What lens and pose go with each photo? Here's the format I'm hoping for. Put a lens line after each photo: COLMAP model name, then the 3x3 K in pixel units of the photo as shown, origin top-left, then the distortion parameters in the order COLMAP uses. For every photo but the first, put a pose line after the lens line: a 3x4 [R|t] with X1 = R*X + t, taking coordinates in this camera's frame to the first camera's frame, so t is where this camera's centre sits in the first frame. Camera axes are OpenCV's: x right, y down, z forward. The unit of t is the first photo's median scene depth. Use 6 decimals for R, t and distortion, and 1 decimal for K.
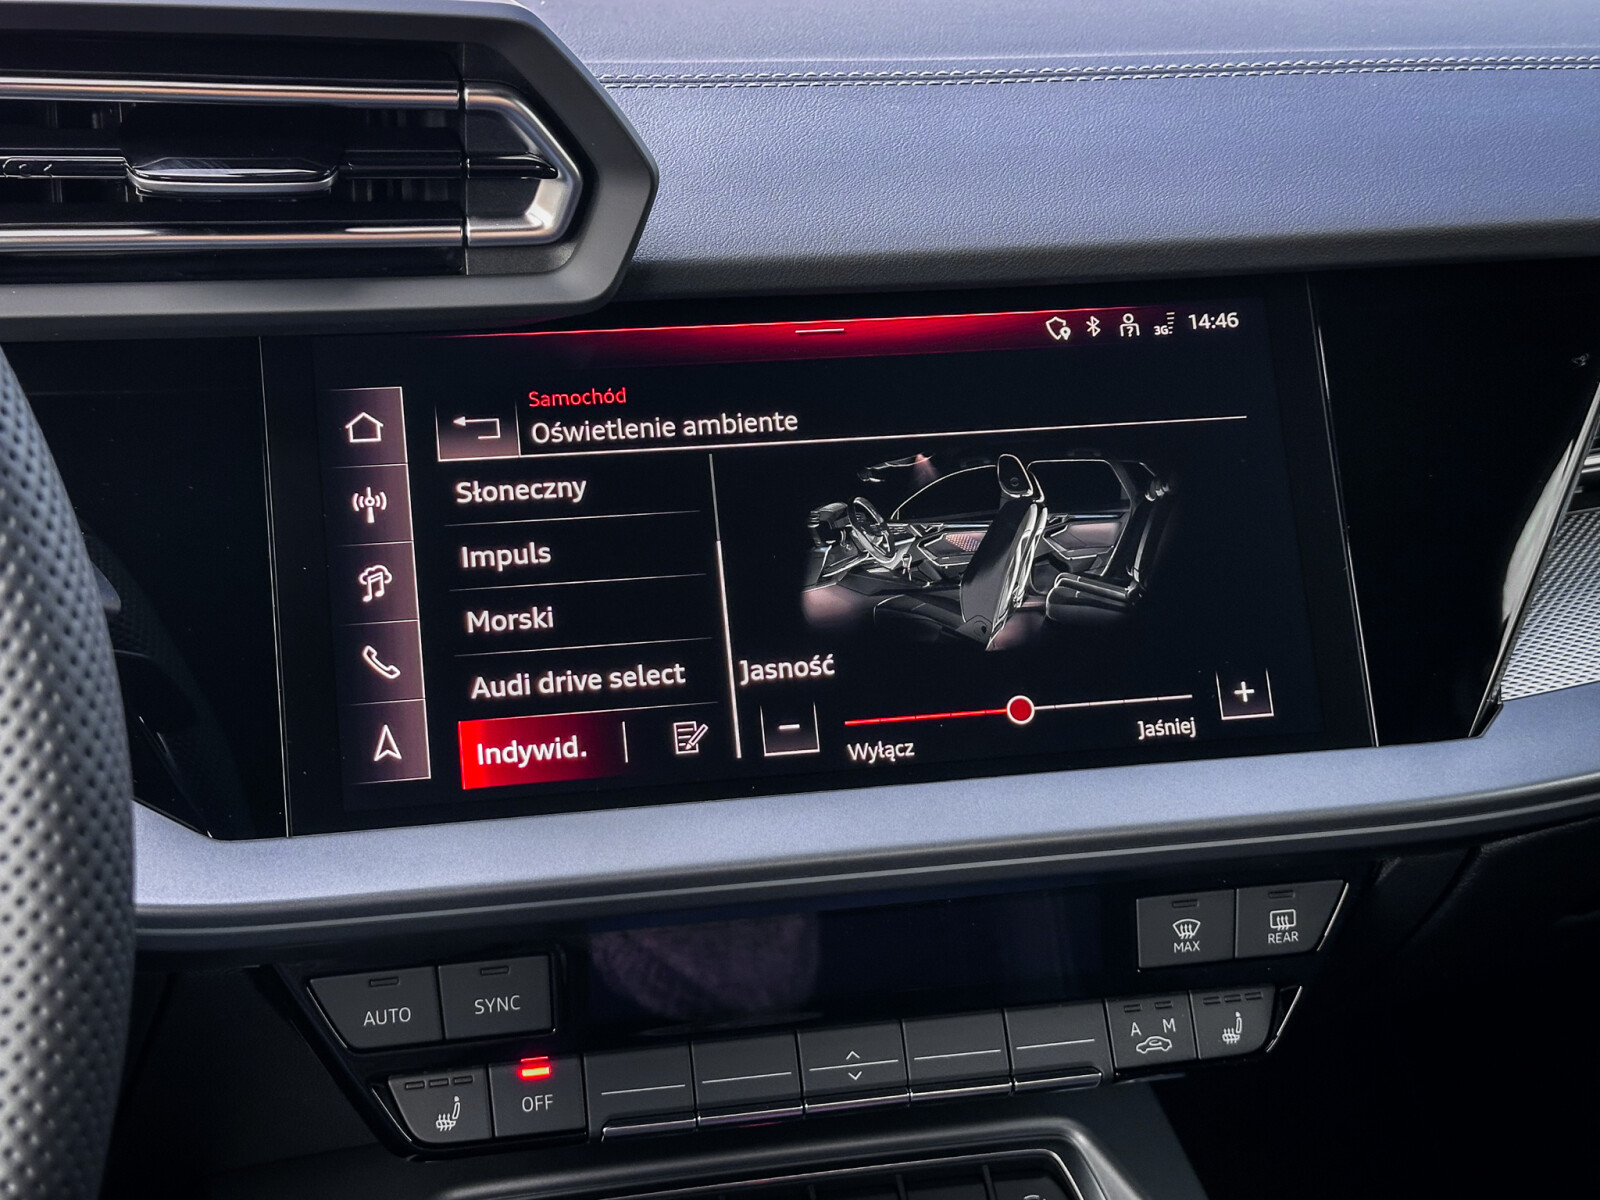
lens RADIAL K [[2349.7, 0, 800.0], [0, 2349.7, 600.0], [0, 0, 1]] dist [0.162279, -0.113390]
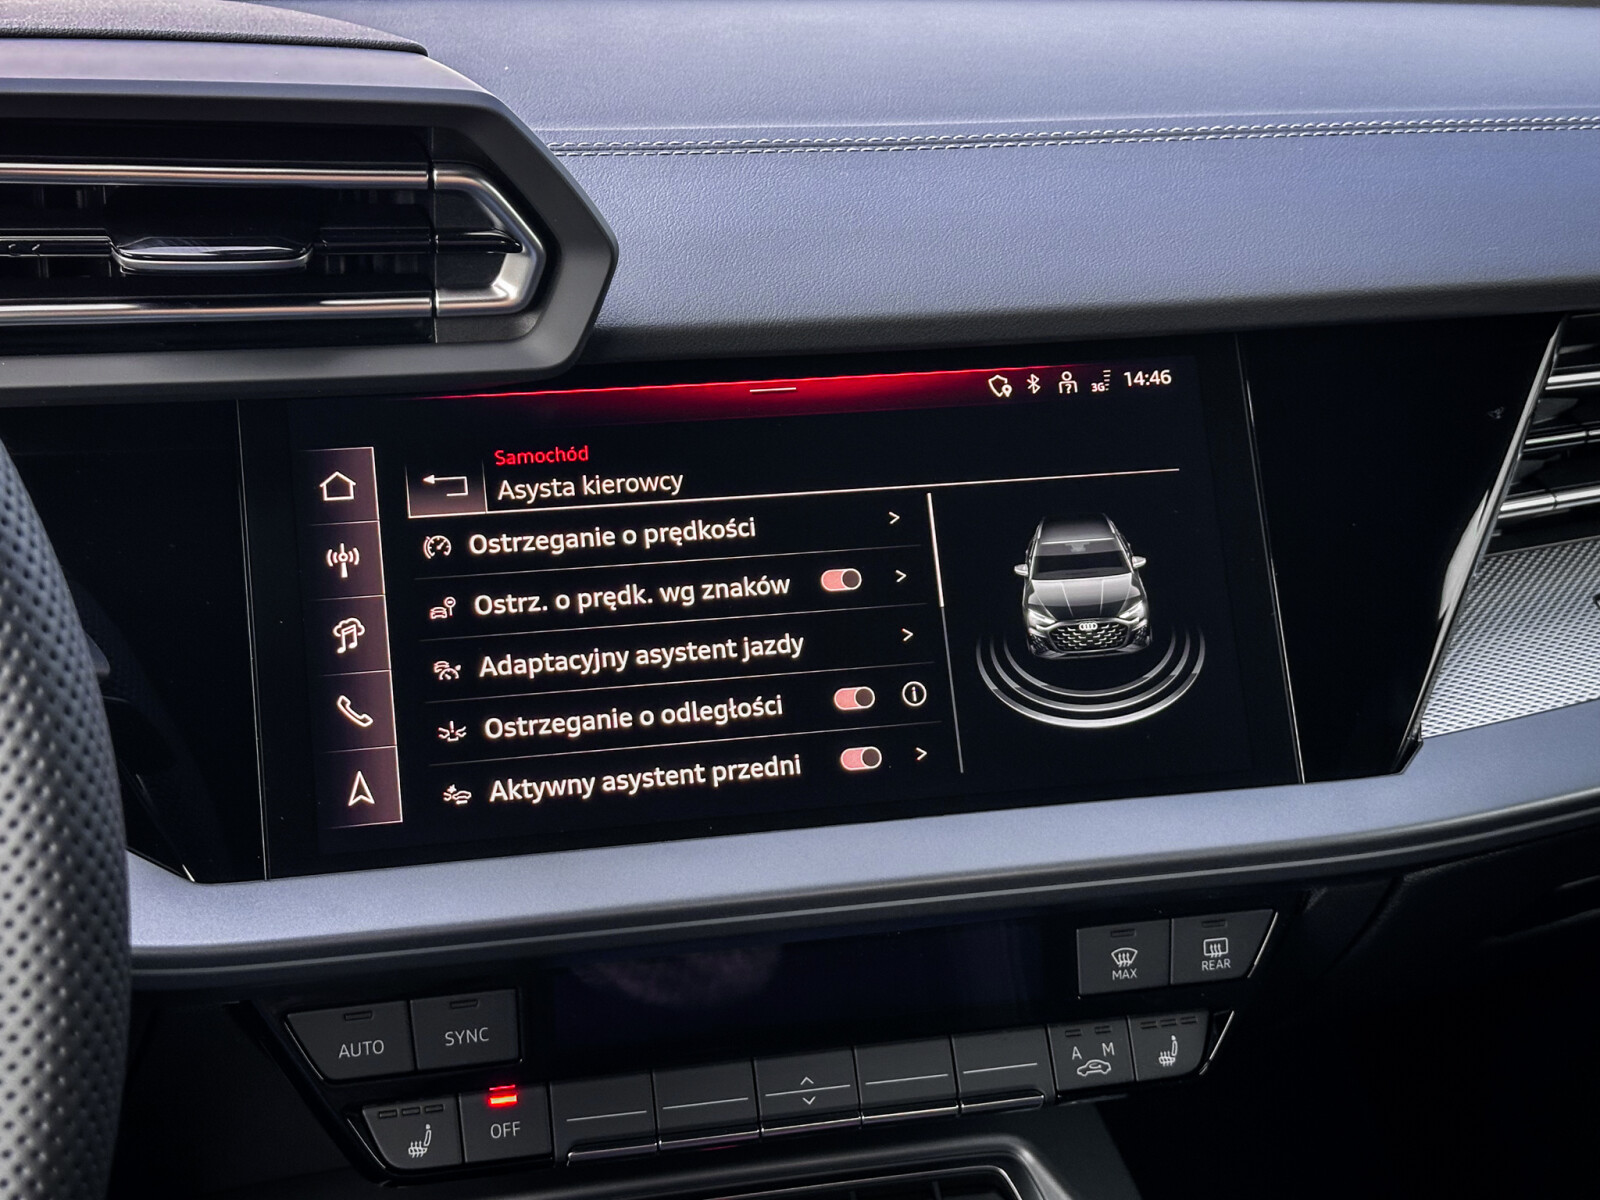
lens RADIAL K [[2352.7, 0, 800.0], [0, 2352.7, 600.0], [0, 0, 1]] dist [0.176010, -0.177092]
pose [[0.999874, -0.003690, 0.015438, 0.003994], [0.003646, 0.999989, 0.002885, -0.024359], [-0.015449, -0.002828, 0.999877, -0.051193]]
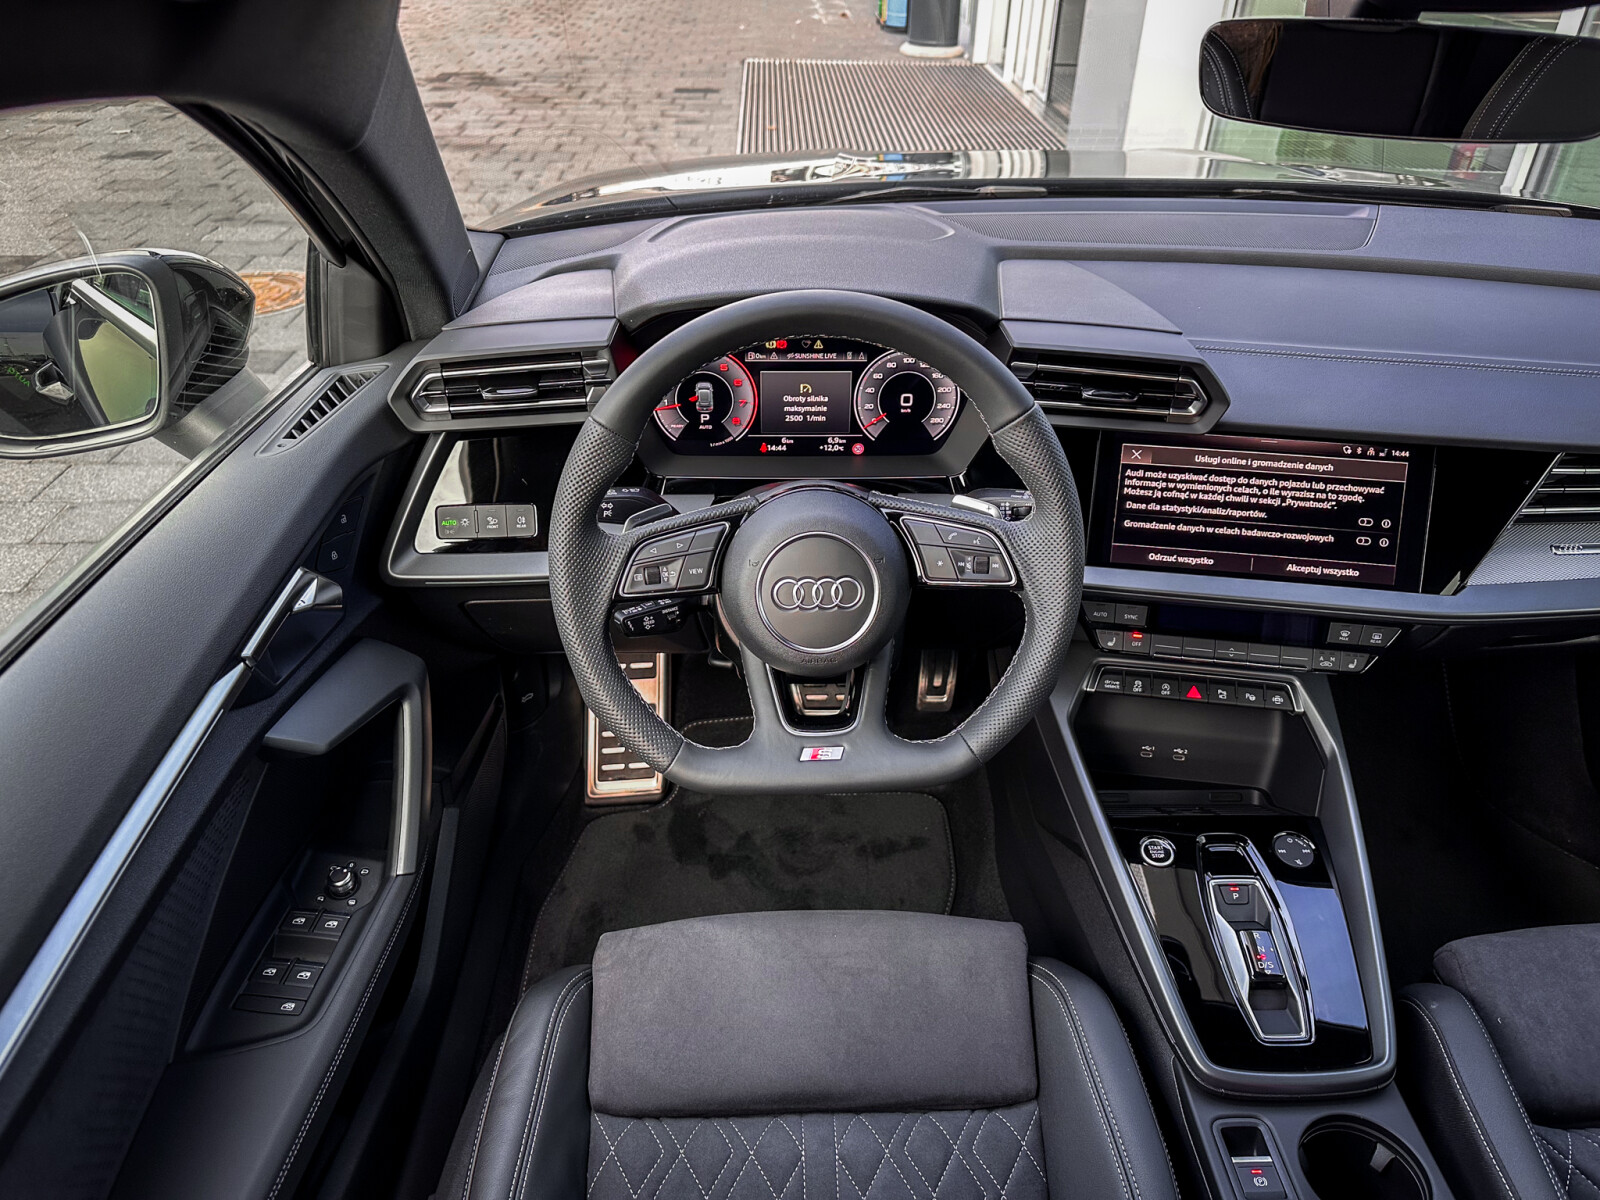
lens RADIAL K [[1106.4, 0, 800.0], [0, 1106.4, 600.0], [0, 0, 1]] dist [0.106537, -0.162305]
pose [[0.931646, 0.194962, -0.306636, -0.080655], [-0.120777, 0.962042, 0.244721, -0.213586], [0.342708, -0.190958, 0.919829, -0.755922]]
